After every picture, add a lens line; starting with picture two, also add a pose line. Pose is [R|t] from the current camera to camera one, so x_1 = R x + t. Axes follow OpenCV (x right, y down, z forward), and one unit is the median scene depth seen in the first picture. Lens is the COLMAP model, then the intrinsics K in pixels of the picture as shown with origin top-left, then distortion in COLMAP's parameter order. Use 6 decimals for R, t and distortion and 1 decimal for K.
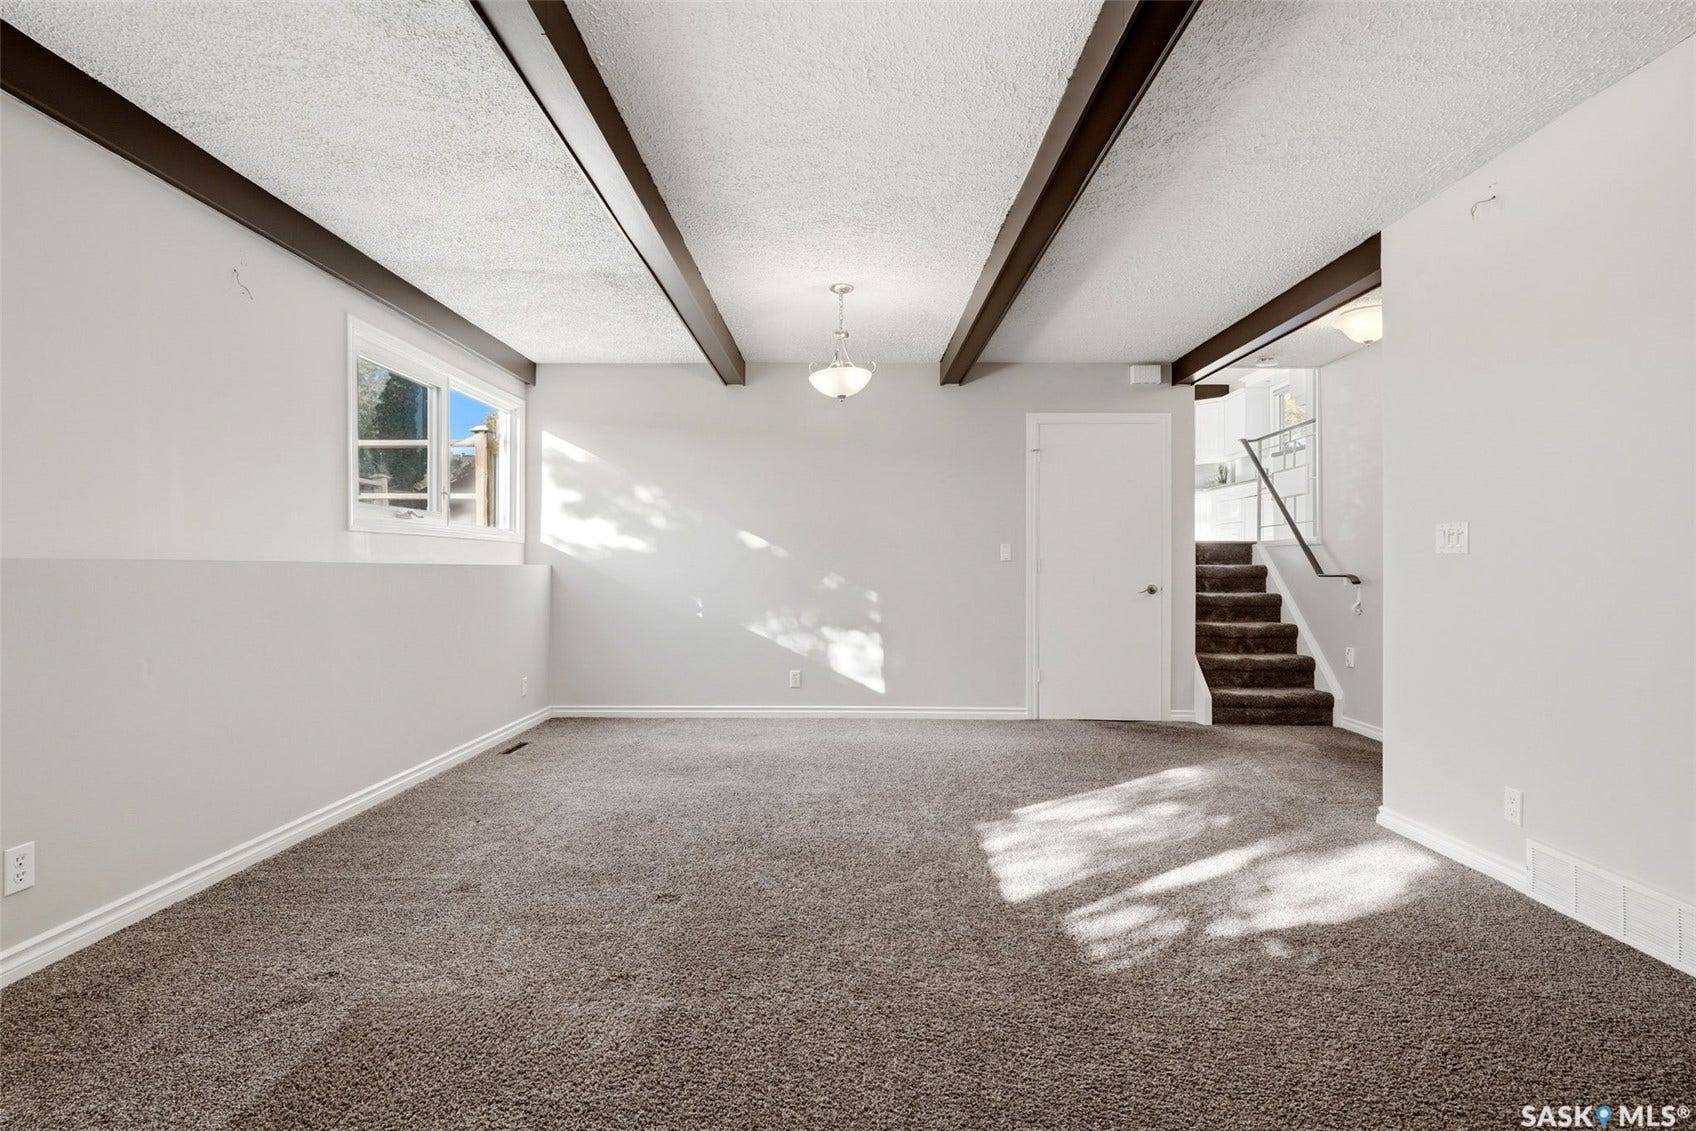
lens RADIAL K [[829.9, 0, 835.2], [0, 829.9, 555.0], [0, 0, 1]] dist [0.001303, -0.000158]
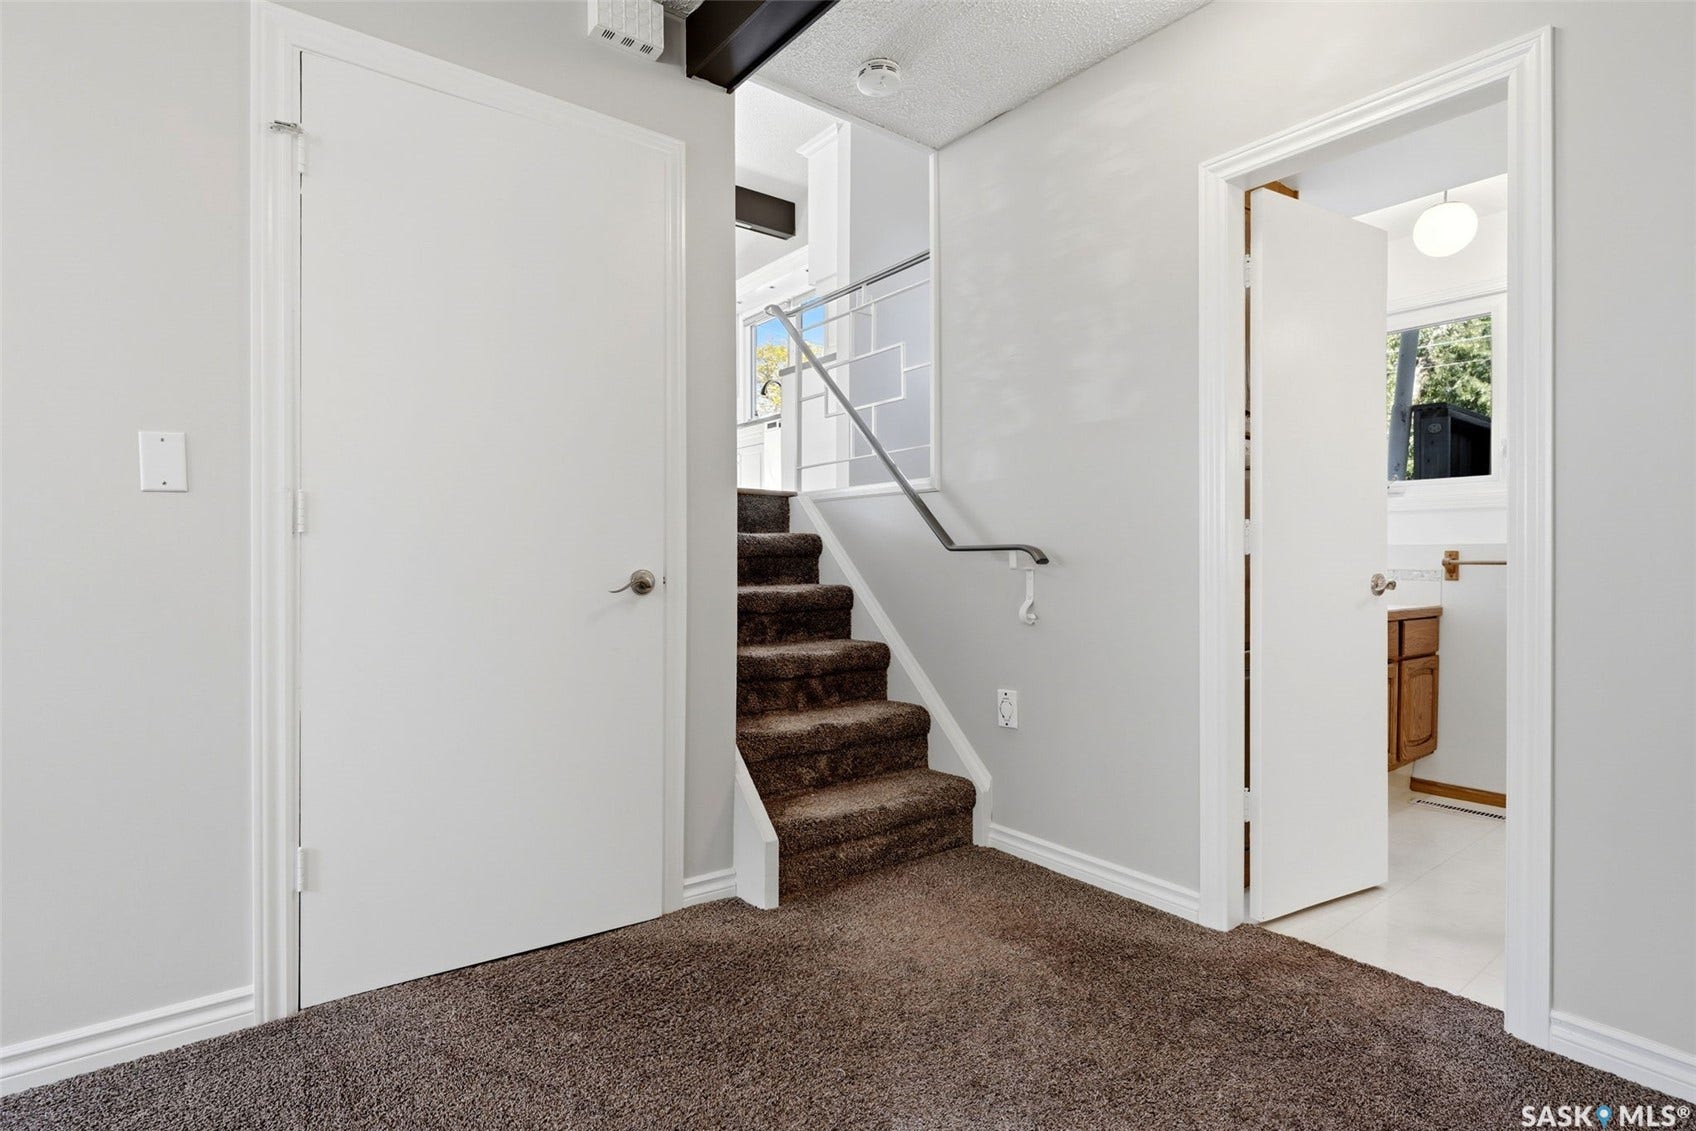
lens RADIAL K [[829.9, 0, 835.2], [0, 829.9, 555.0], [0, 0, 1]] dist [0.001303, -0.000158]
pose [[0.778305, 0.002453, 0.627882, 0.205355], [-0.010504, 0.999903, 0.009114, 0.023912], [-0.627799, -0.013689, 0.778255, 0.636013]]
